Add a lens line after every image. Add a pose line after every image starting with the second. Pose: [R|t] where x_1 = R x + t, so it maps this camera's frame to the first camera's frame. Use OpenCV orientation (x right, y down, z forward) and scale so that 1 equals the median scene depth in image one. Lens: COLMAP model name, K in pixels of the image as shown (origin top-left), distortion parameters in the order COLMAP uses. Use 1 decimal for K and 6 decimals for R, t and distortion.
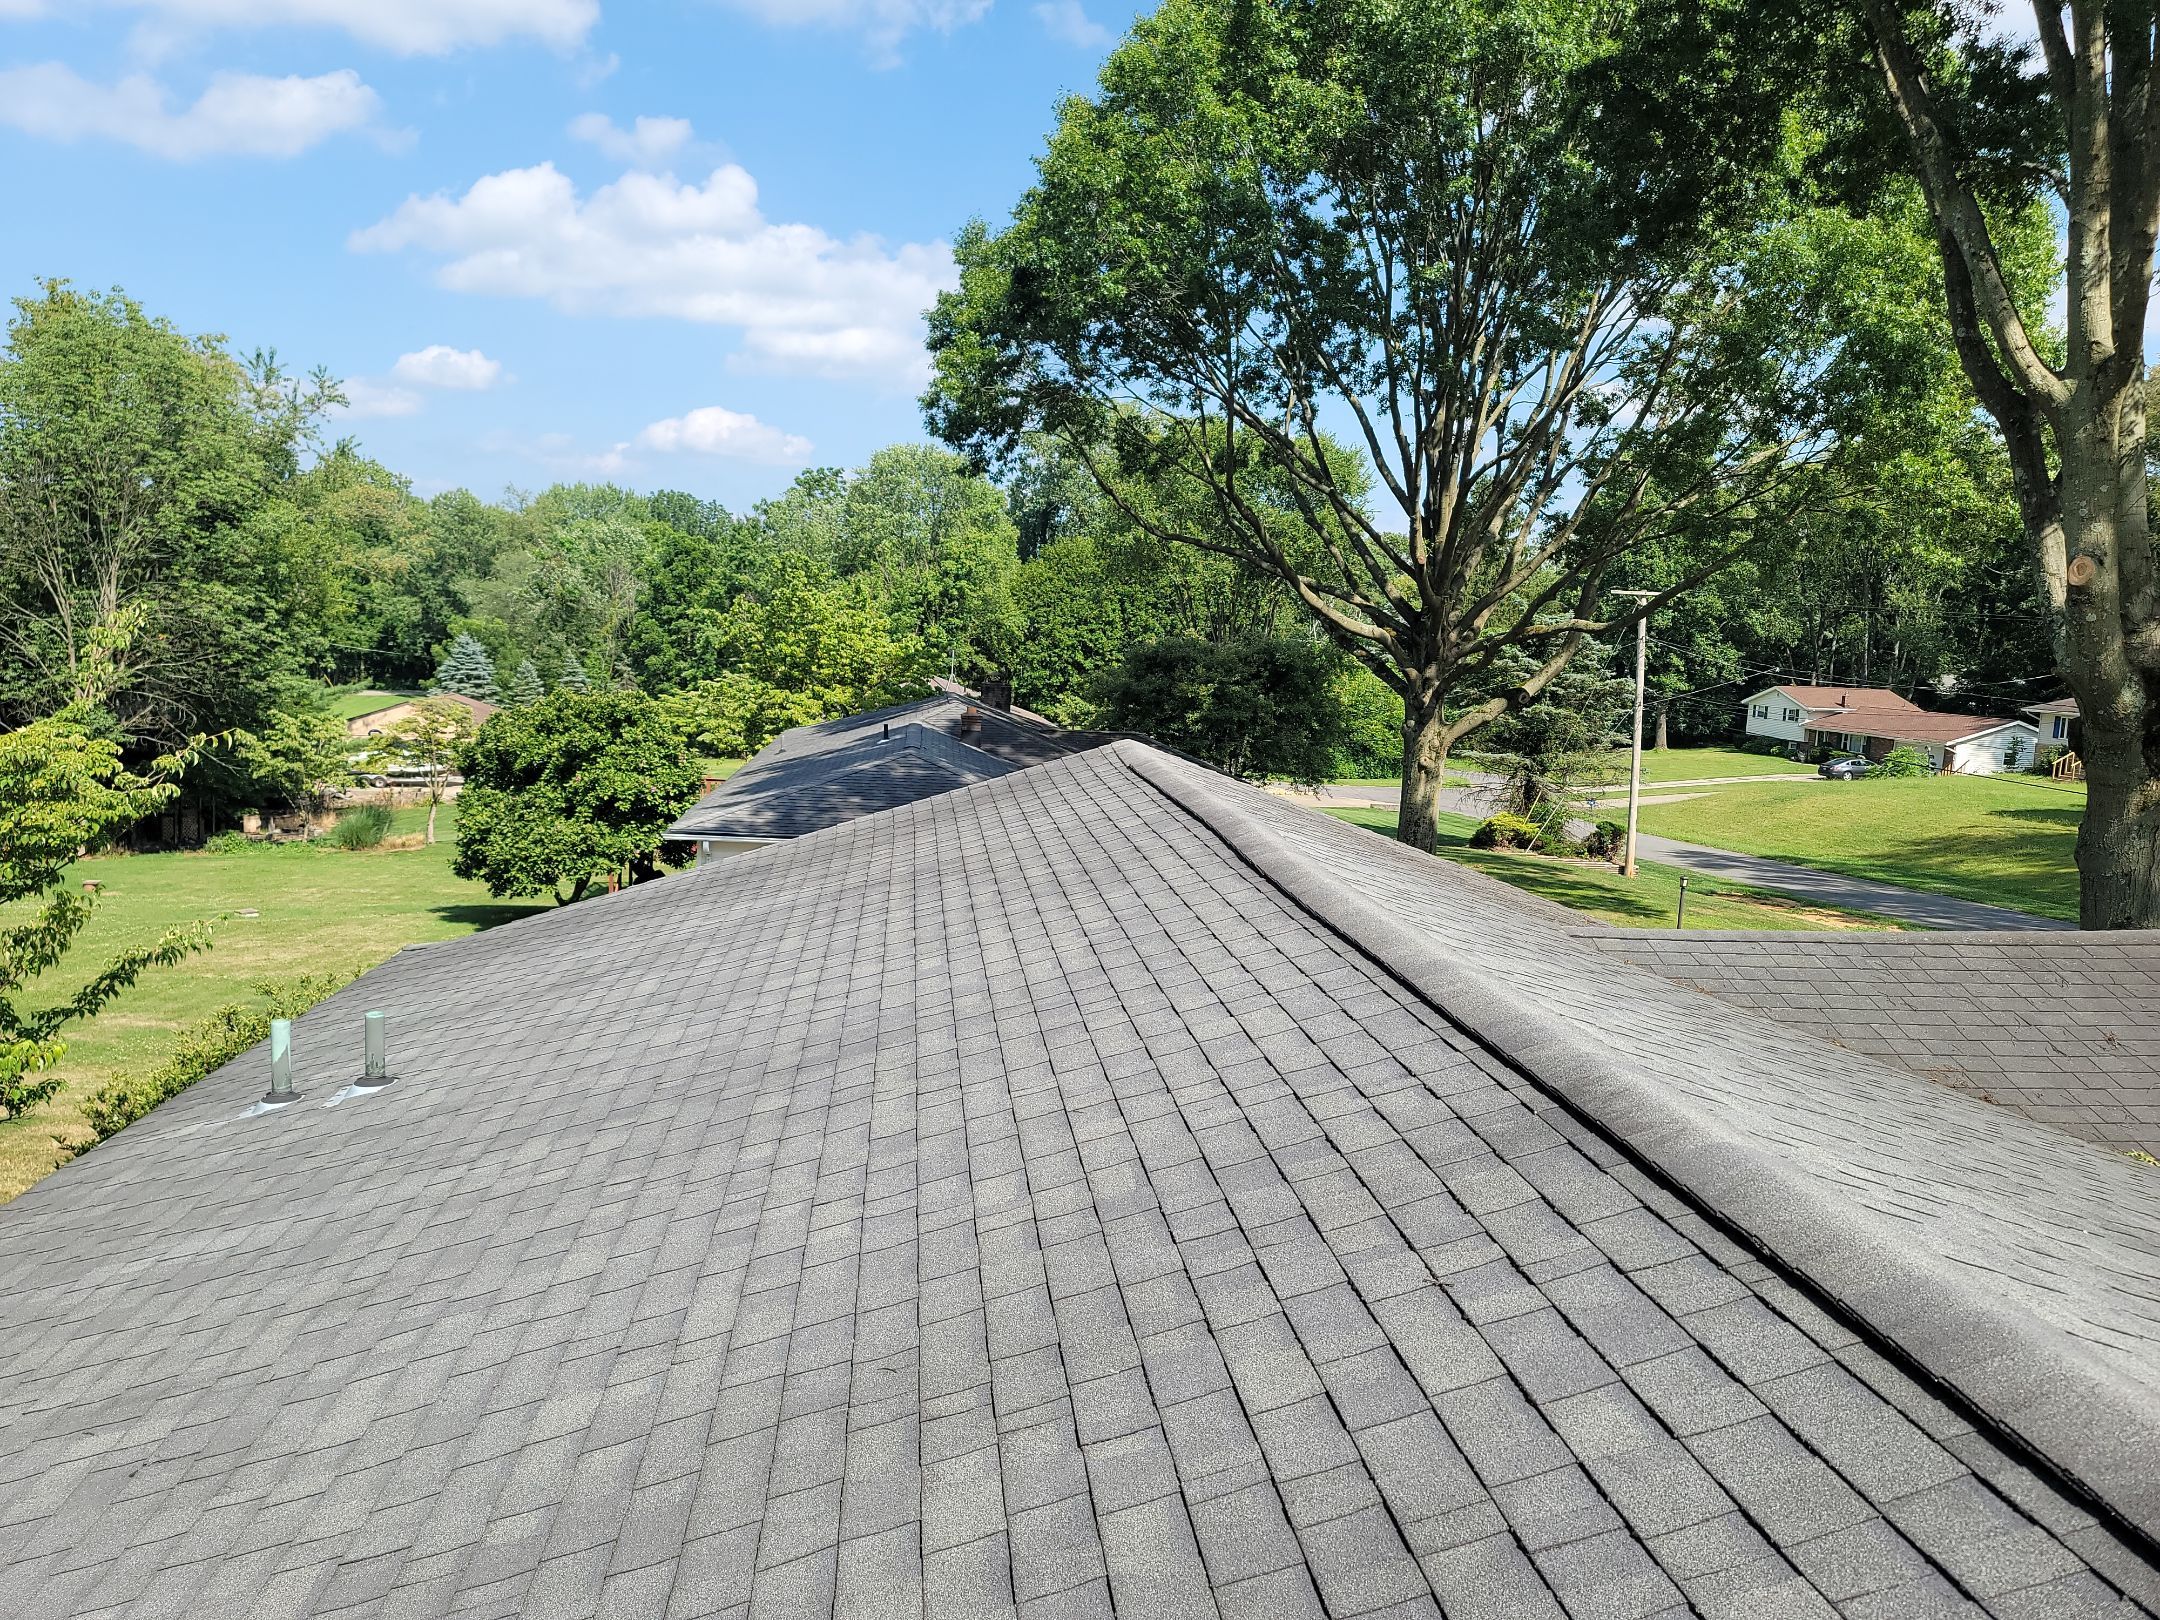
lens RADIAL K [[1587.2, 0, 1069.2], [0, 1587.2, 814.9], [0, 0, 1]] dist [0.082966, -0.067142]
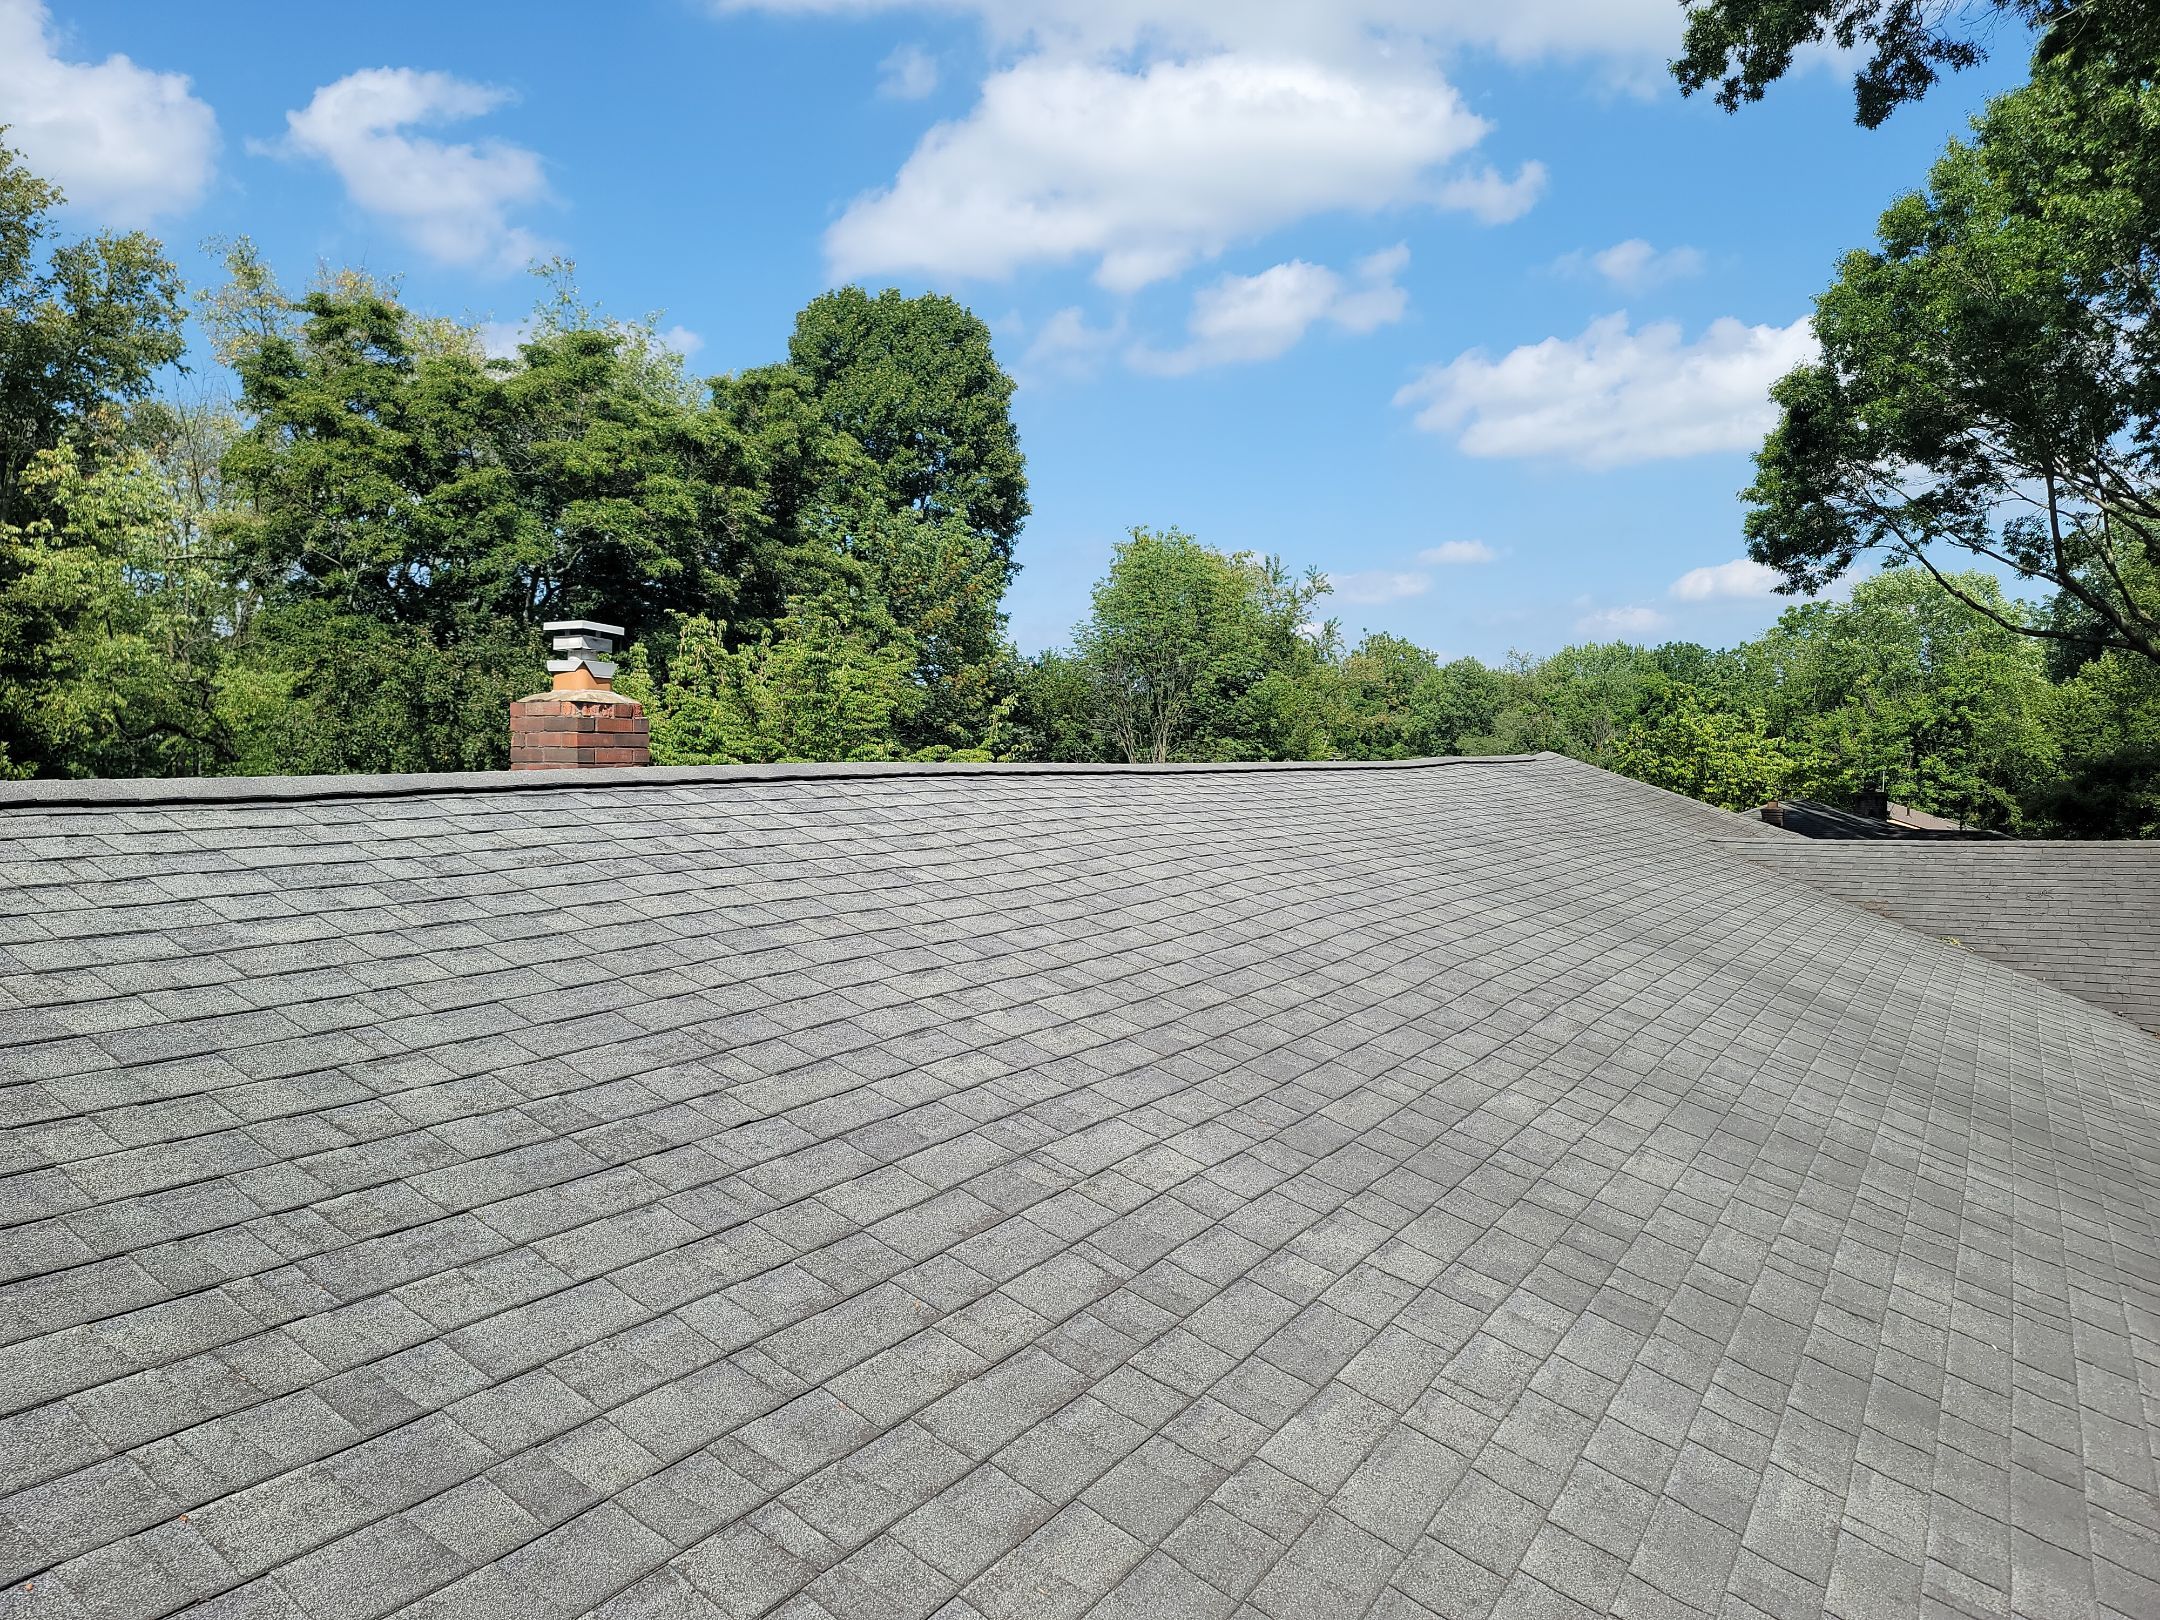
lens RADIAL K [[1587.2, 0, 1086.9], [0, 1587.2, 821.0], [0, 0, 1]] dist [0.082966, -0.067142]
pose [[0.816220, -0.016147, -0.577516, 0.121701], [-0.039408, 0.995725, -0.083536, 0.035549], [0.576396, 0.090943, 0.812094, -0.105859]]
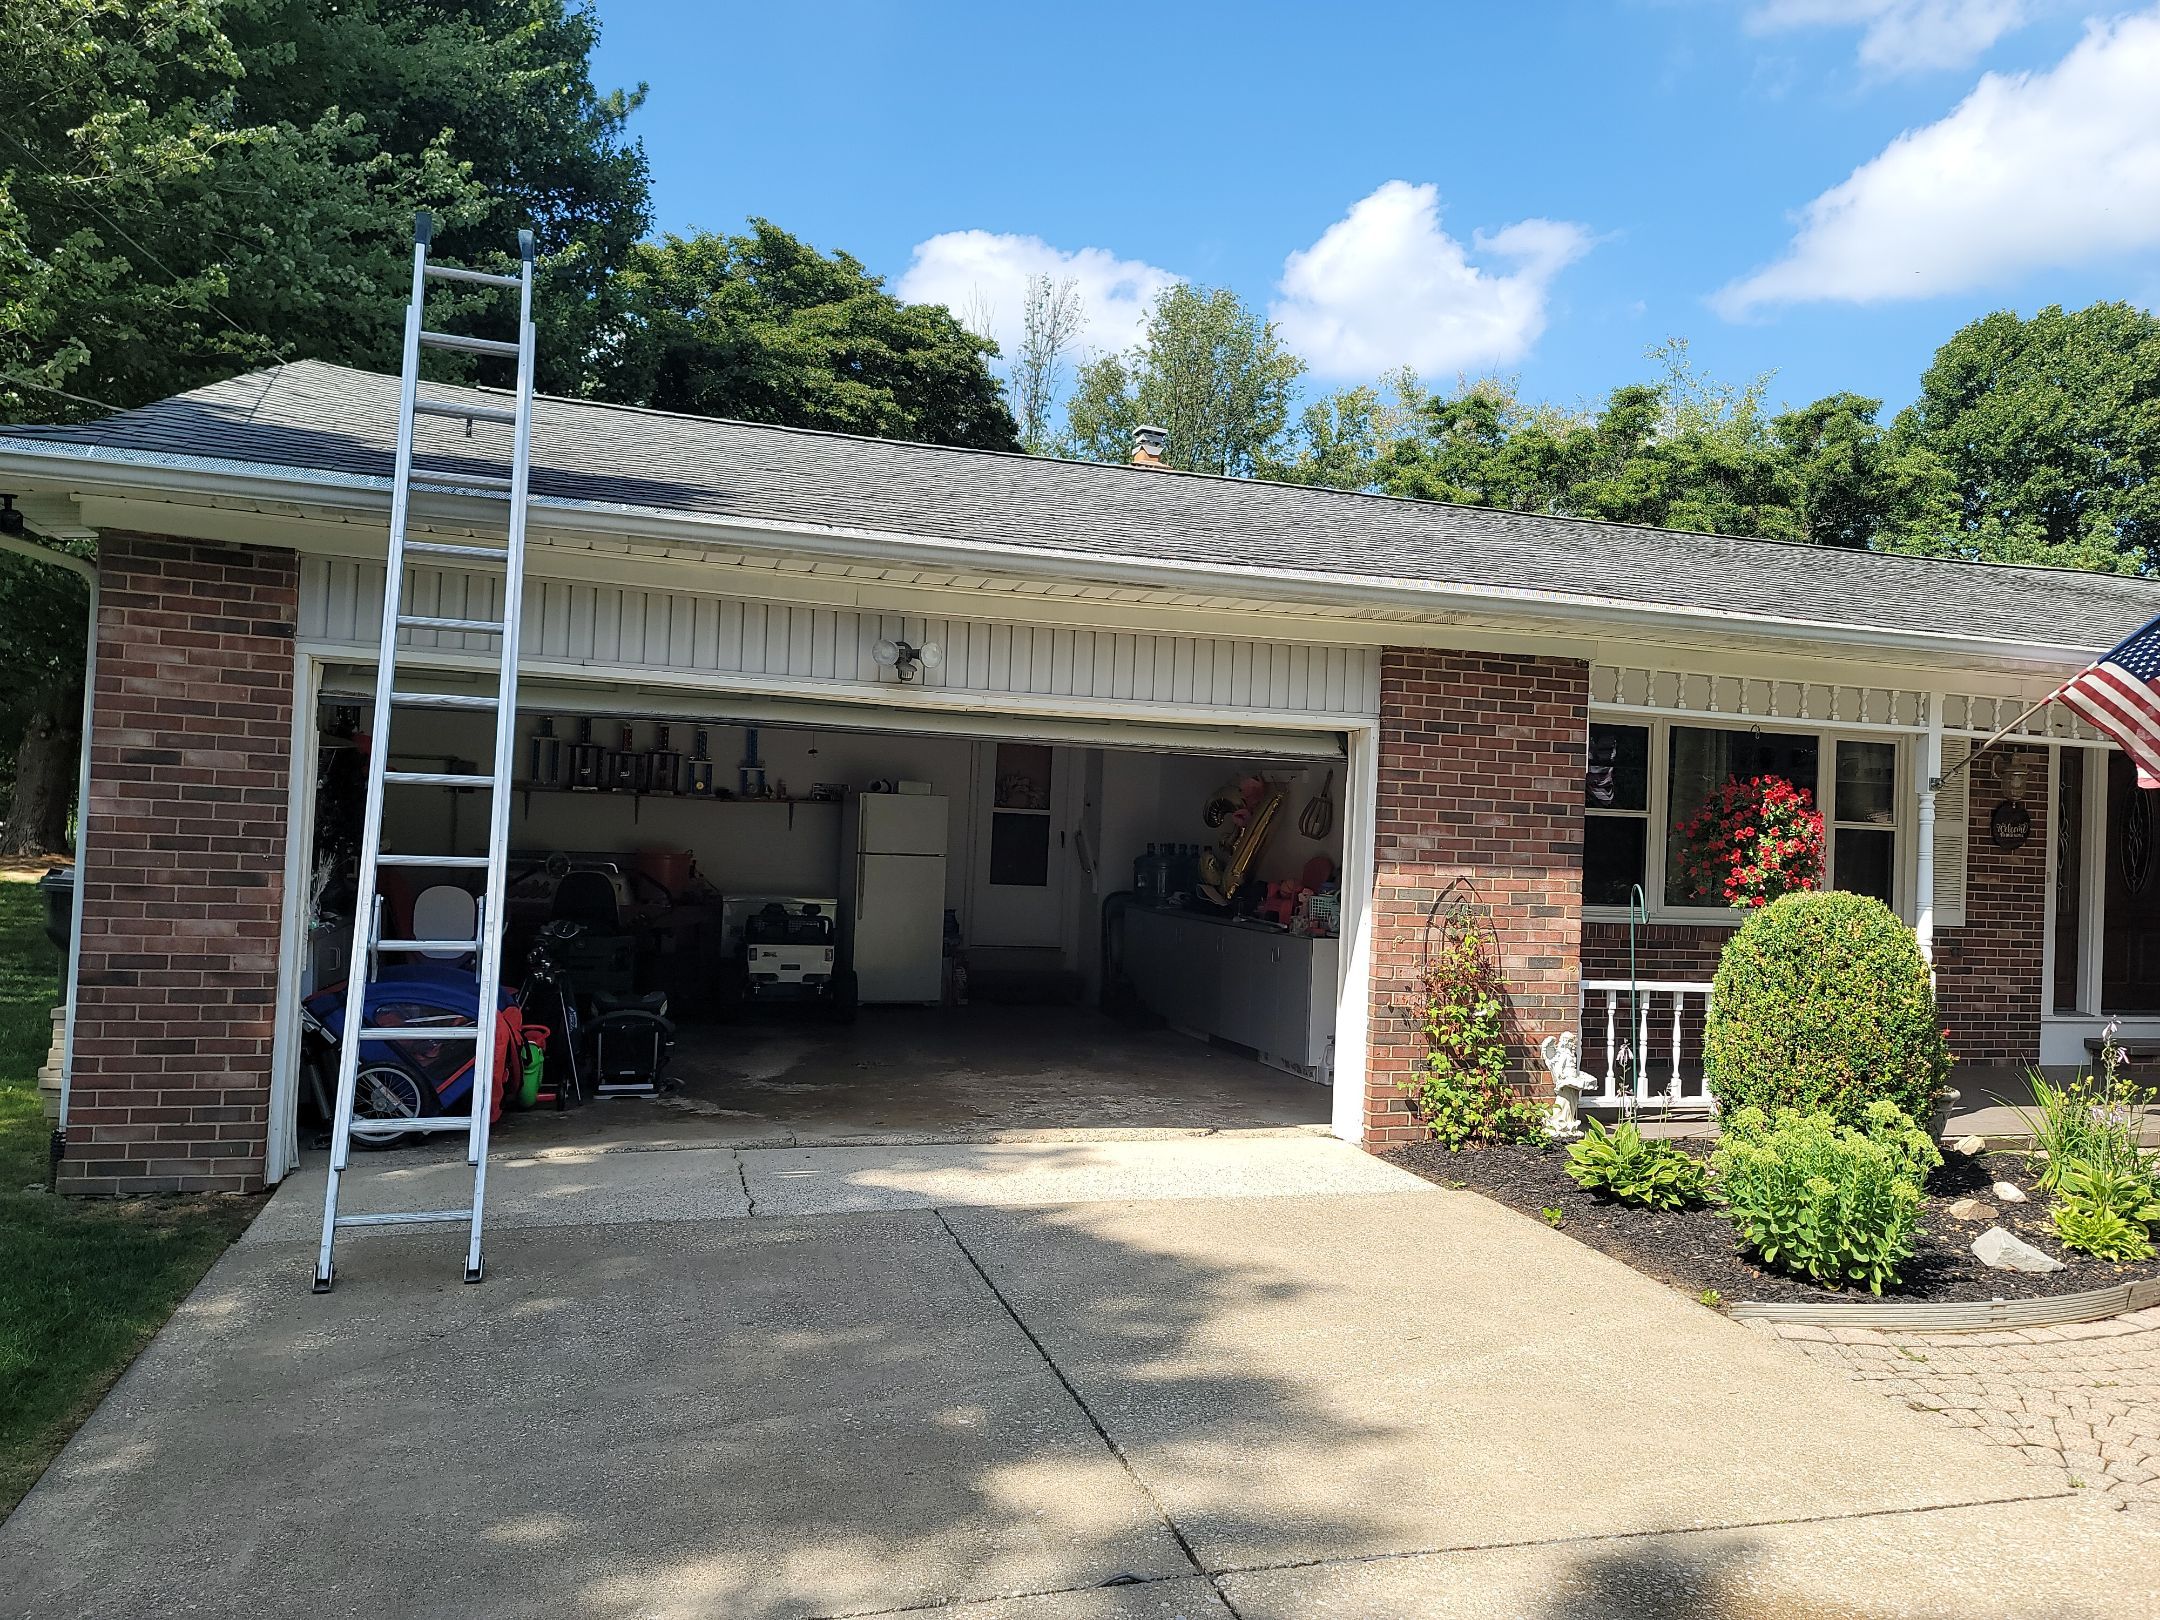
lens RADIAL K [[1587.2, 0, 1091.5], [0, 1587.2, 806.0], [0, 0, 1]] dist [0.082966, -0.067142]
pose [[0.220300, -0.054451, -0.973911, 0.263565], [-0.151897, 0.984346, -0.089394, 0.096431], [0.963533, 0.167627, 0.208580, -0.079235]]
